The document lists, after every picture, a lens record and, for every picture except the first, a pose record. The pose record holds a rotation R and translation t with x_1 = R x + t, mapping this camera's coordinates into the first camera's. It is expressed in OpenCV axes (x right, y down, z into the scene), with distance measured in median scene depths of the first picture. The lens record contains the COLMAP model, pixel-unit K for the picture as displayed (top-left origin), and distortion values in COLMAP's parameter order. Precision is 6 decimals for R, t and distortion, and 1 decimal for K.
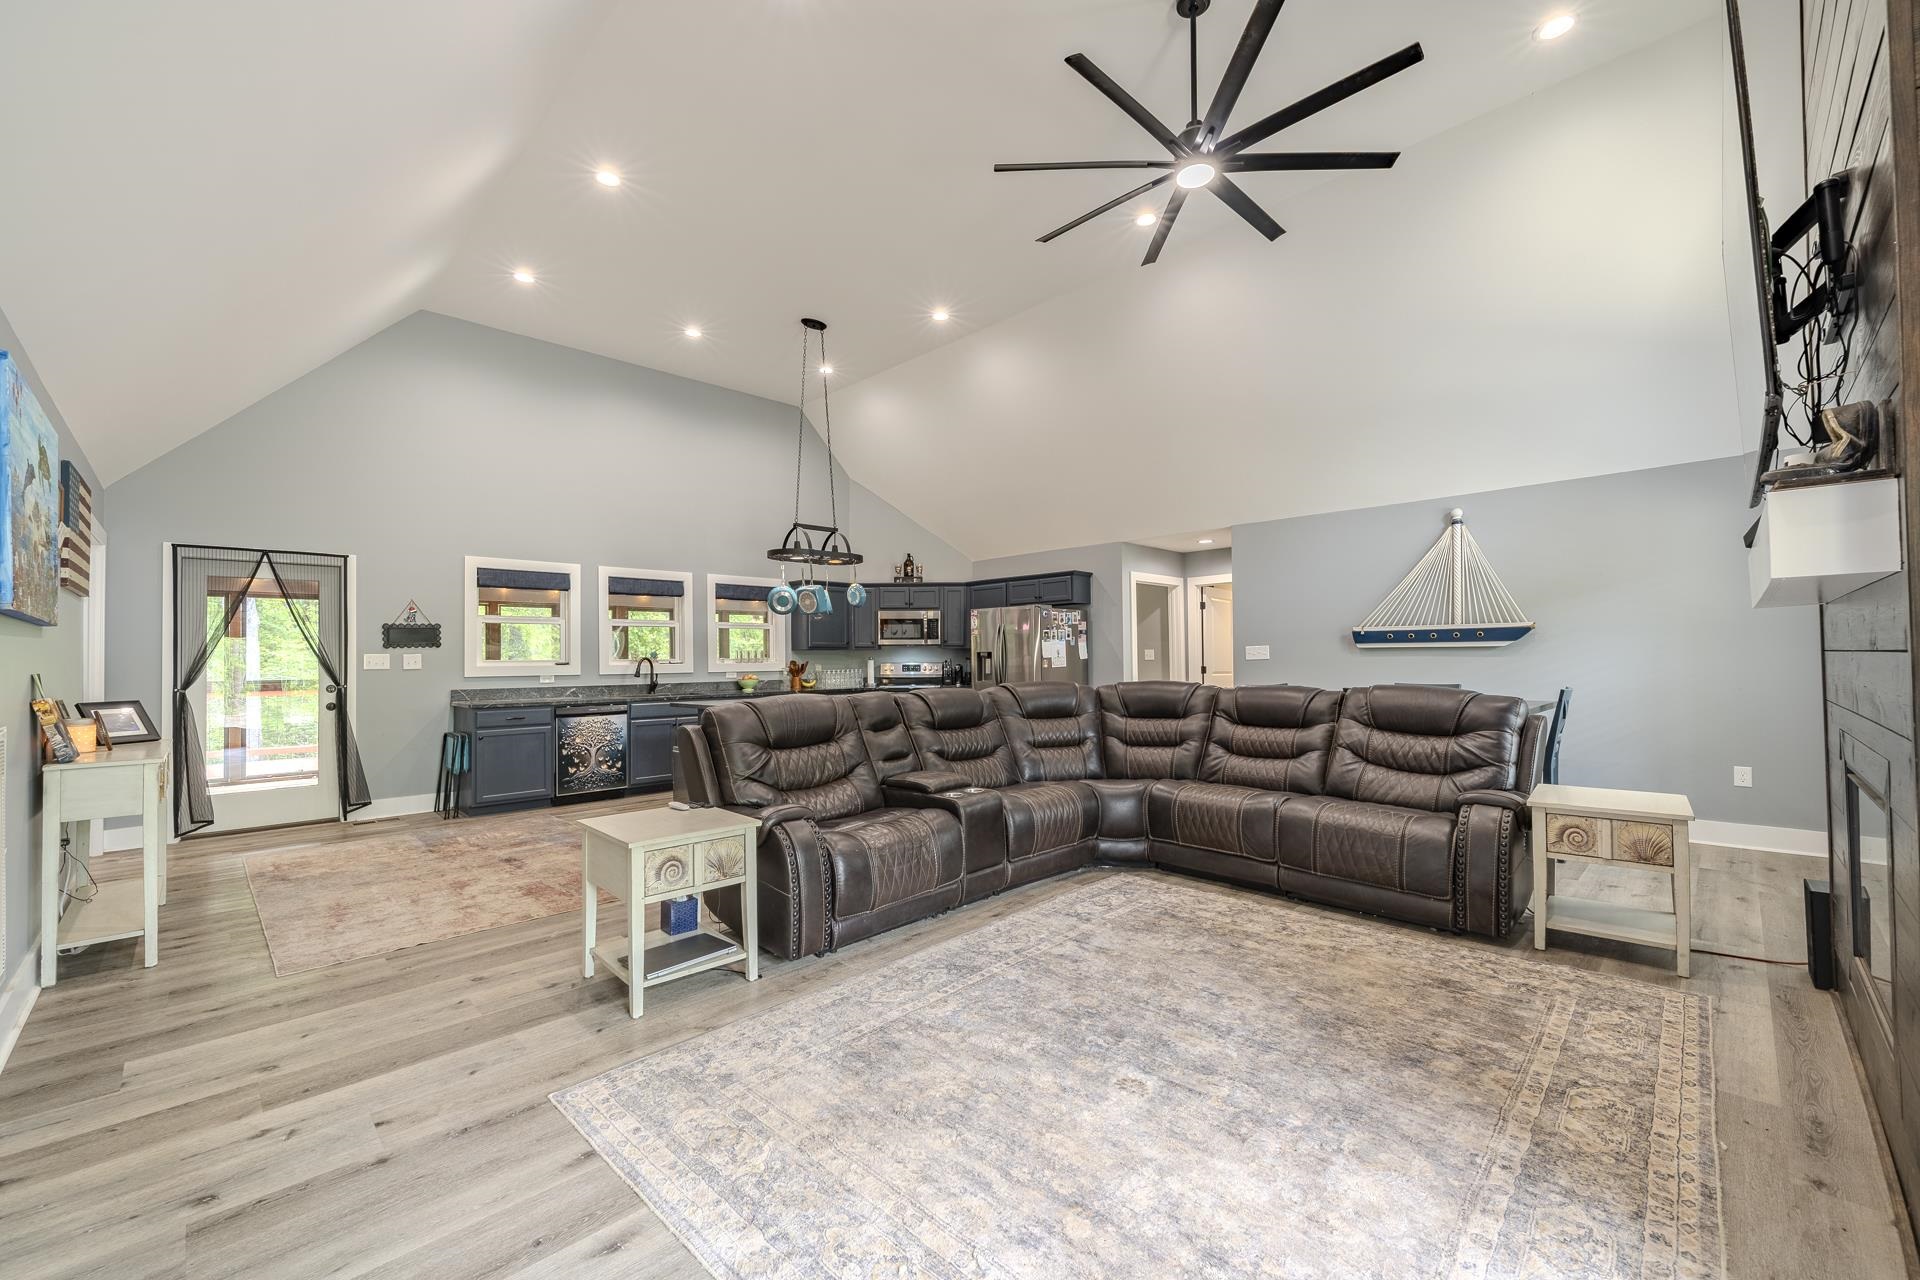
lens RADIAL K [[772.0, 0, 951.4], [0, 772.0, 642.7], [0, 0, 1]] dist [-0.002737, -0.000242]
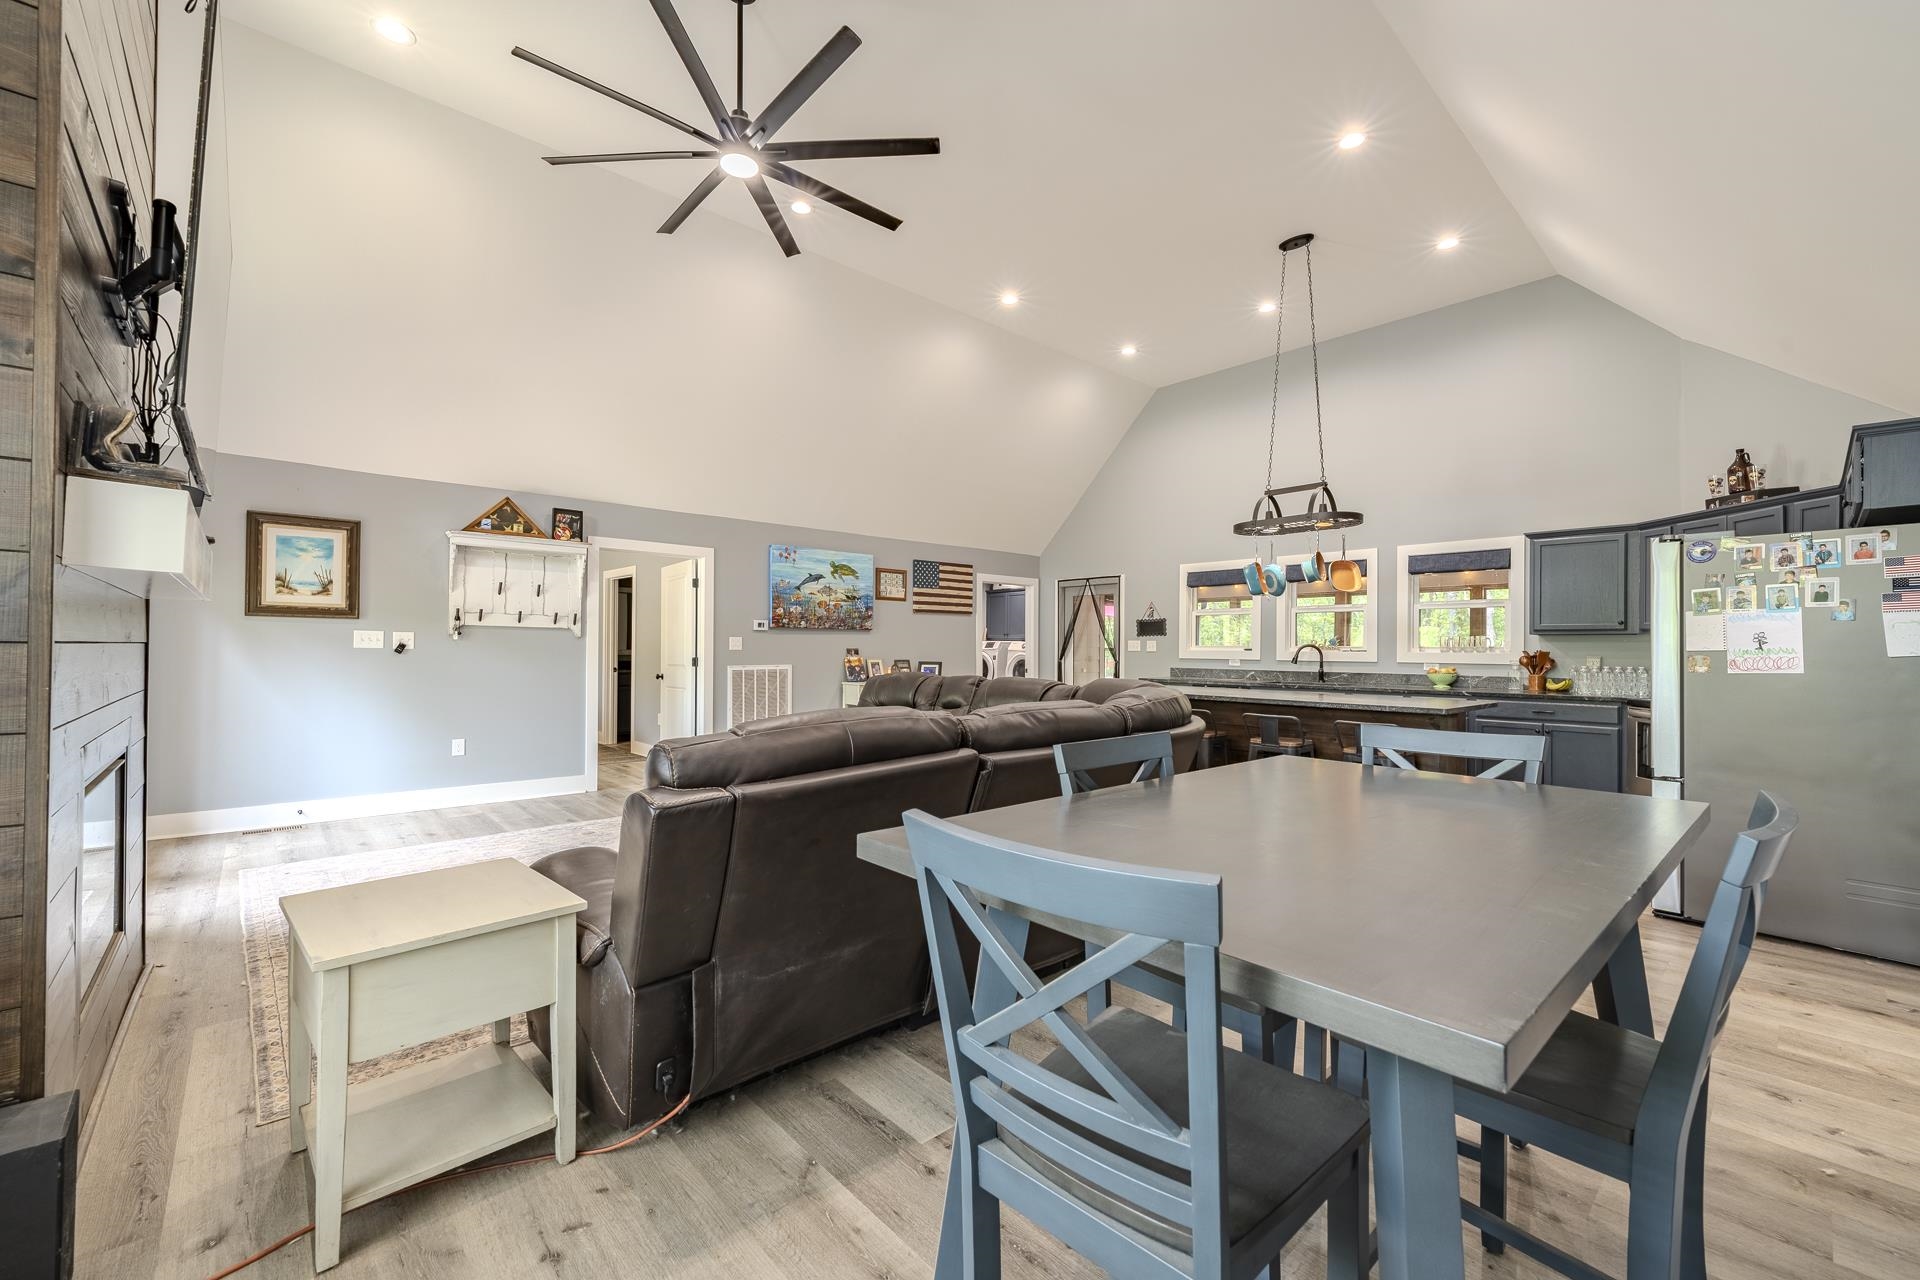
lens RADIAL K [[771.5, 0, 963.5], [0, 771.5, 643.5], [0, 0, 1]] dist [-0.000205, -0.000457]
pose [[-0.037052, 0.006090, -0.999295, 0.728743], [0.015221, 0.999869, 0.005530, 0.007417], [0.999197, -0.015005, -0.037140, 0.734303]]
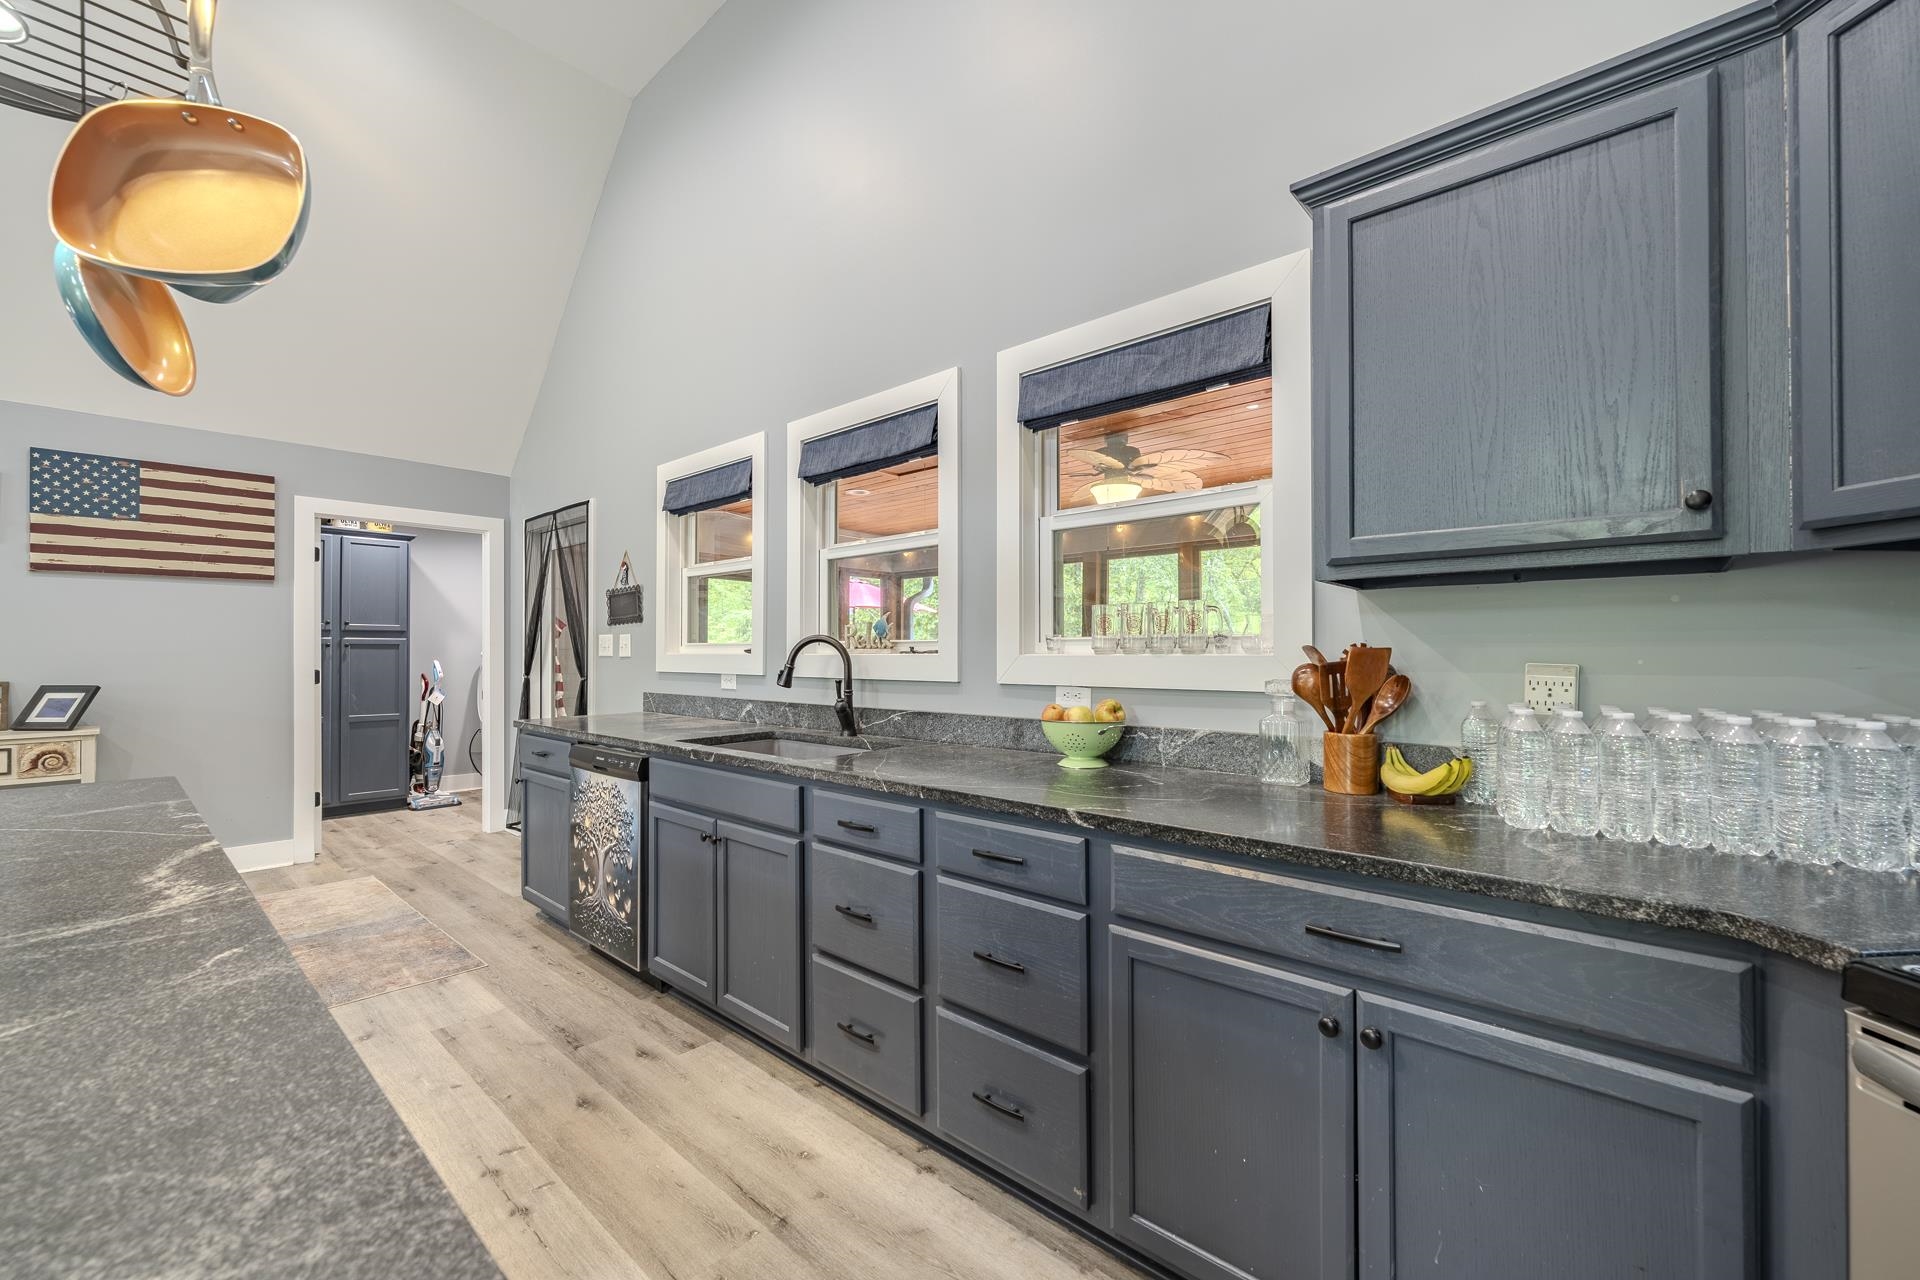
lens RADIAL K [[771.5, 0, 963.5], [0, 771.5, 643.5], [0, 0, 1]] dist [-0.000205, -0.000457]
pose [[0.071310, 0.000547, -0.997454, -0.026468], [0.022670, 0.999741, 0.002169, 0.029180], [0.997197, -0.022767, 0.071279, 1.277762]]
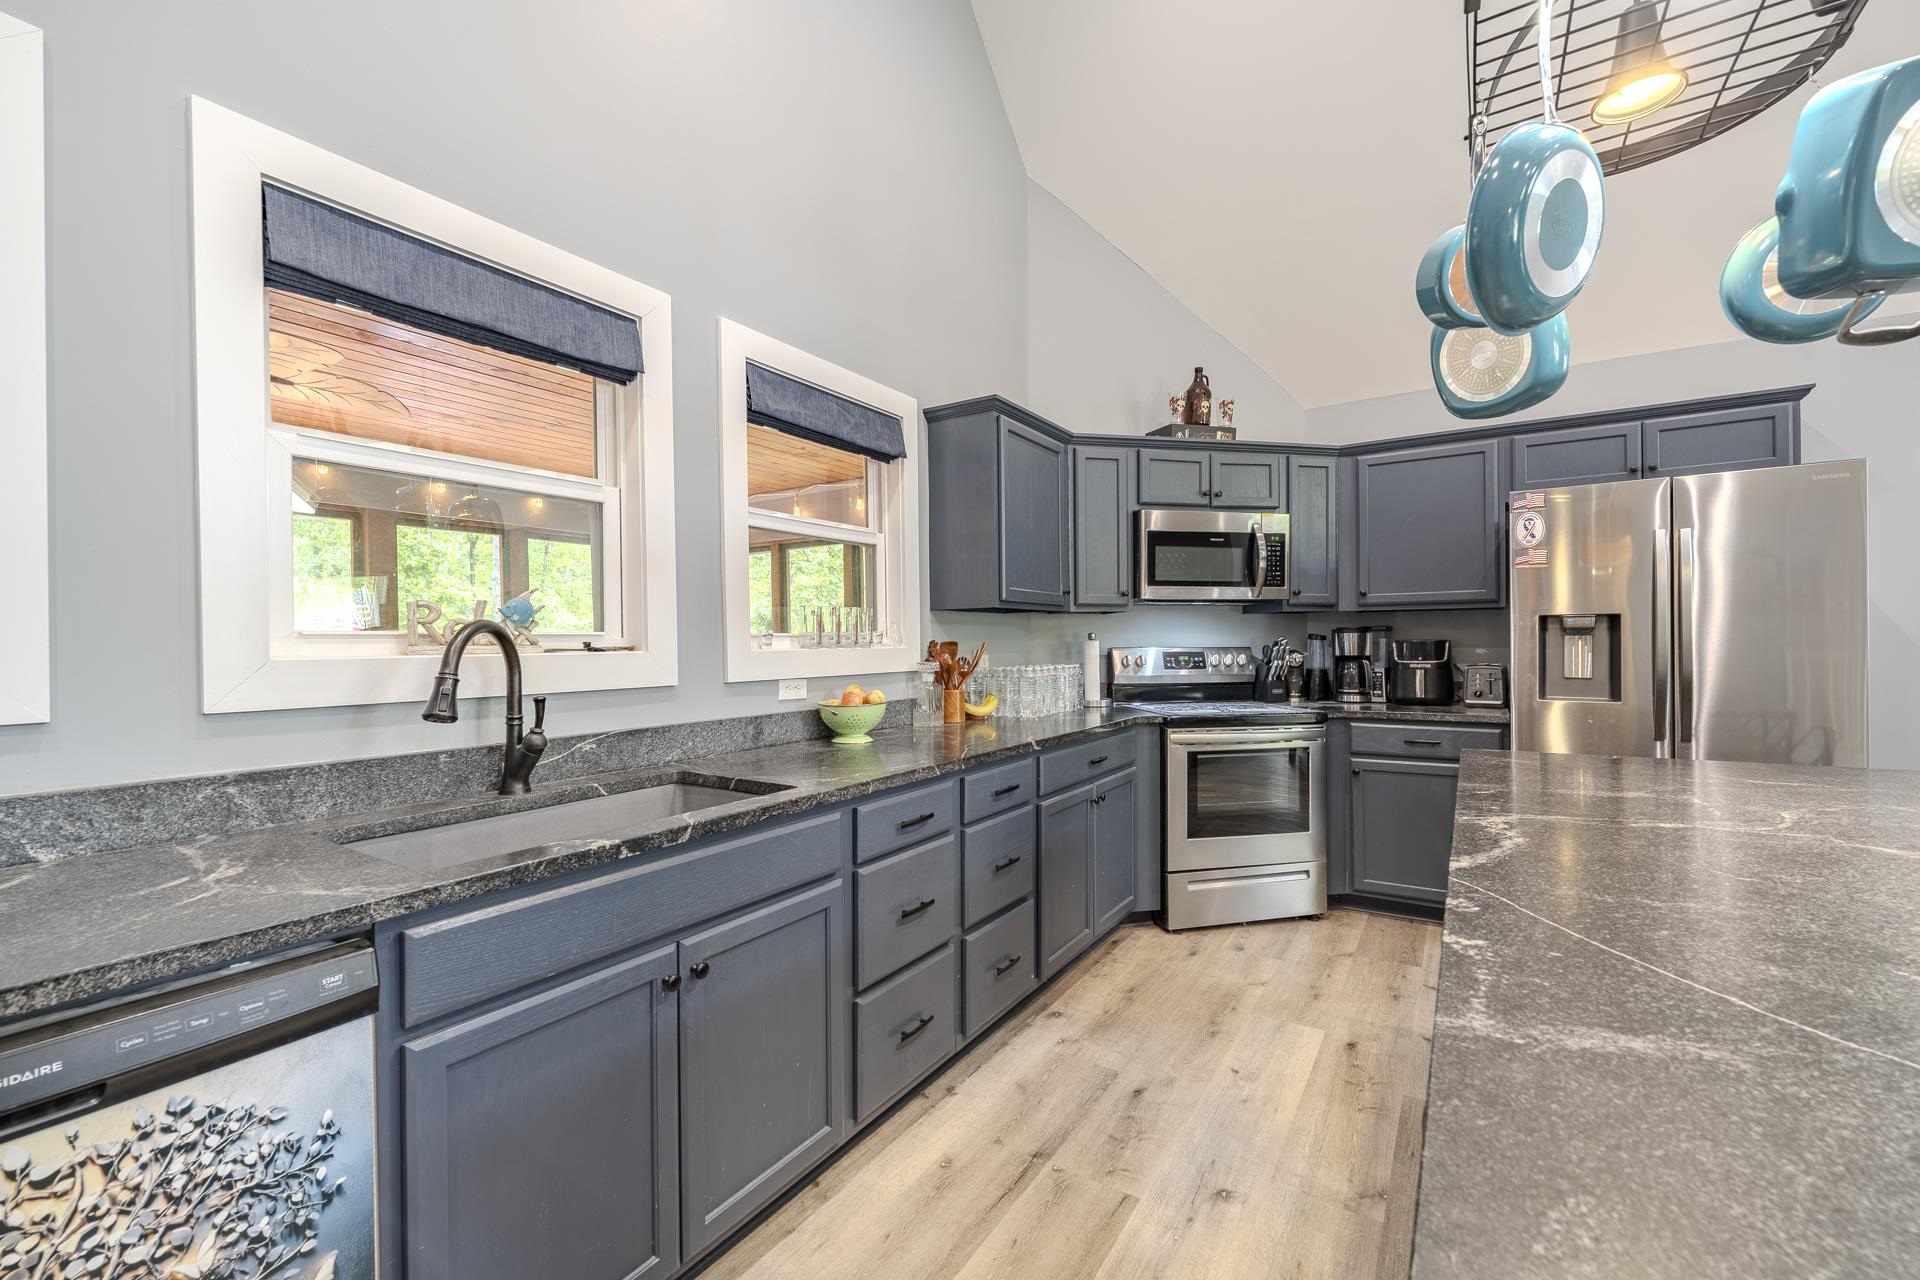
lens RADIAL K [[788.4, 0, 947.5], [0, 788.4, 643.0], [0, 0, 1]] dist [-0.000678, -0.000157]
pose [[0.978227, 0.000551, 0.207537, -0.392255], [-0.004611, 0.999807, 0.019082, 0.025023], [-0.207486, -0.019623, 0.978041, 0.944808]]
